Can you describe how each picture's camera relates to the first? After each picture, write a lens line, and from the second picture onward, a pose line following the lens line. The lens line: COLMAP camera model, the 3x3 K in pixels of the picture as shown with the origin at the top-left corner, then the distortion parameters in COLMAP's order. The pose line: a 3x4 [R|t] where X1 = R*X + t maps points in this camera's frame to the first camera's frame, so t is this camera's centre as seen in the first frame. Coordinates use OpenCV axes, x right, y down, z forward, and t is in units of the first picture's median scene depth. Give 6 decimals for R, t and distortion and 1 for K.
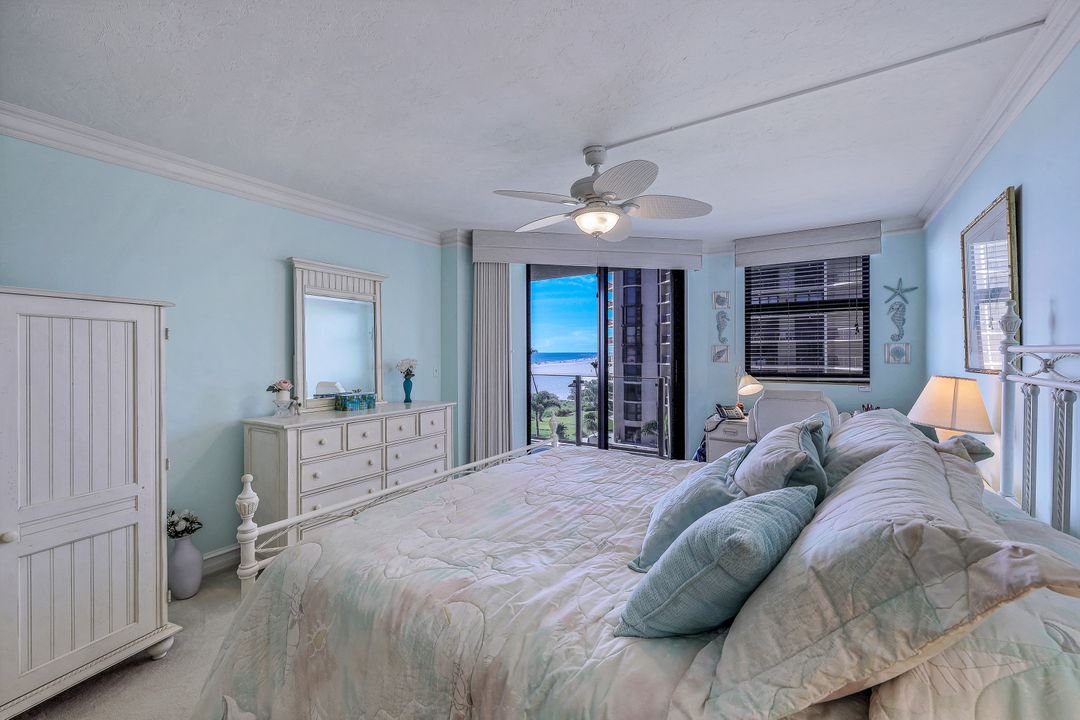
lens RADIAL K [[438.5, 0, 538.7], [0, 438.5, 352.5], [0, 0, 1]] dist [-0.001159, 0.000012]
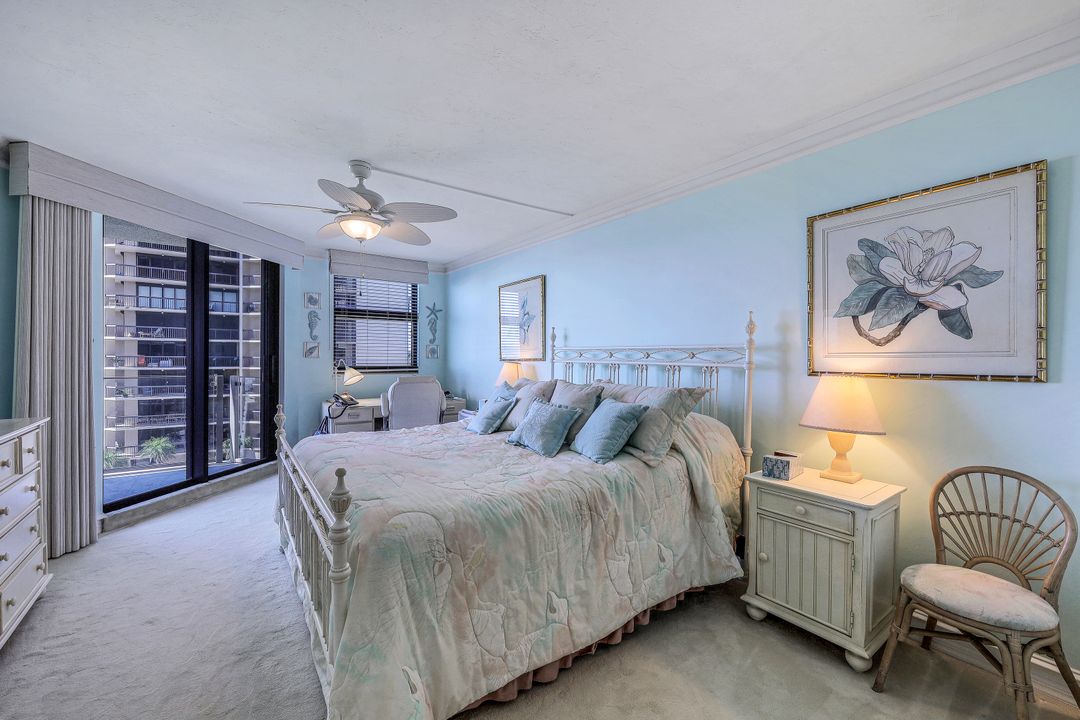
lens RADIAL K [[435.2, 0, 540.0], [0, 435.2, 360.0], [0, 0, 1]] dist [-0.001192, -0.000074]
pose [[0.359924, -0.002396, 0.932978, -0.455133], [-0.011445, 0.999910, 0.006983, 0.016024], [-0.932911, -0.013191, 0.359865, 0.102007]]
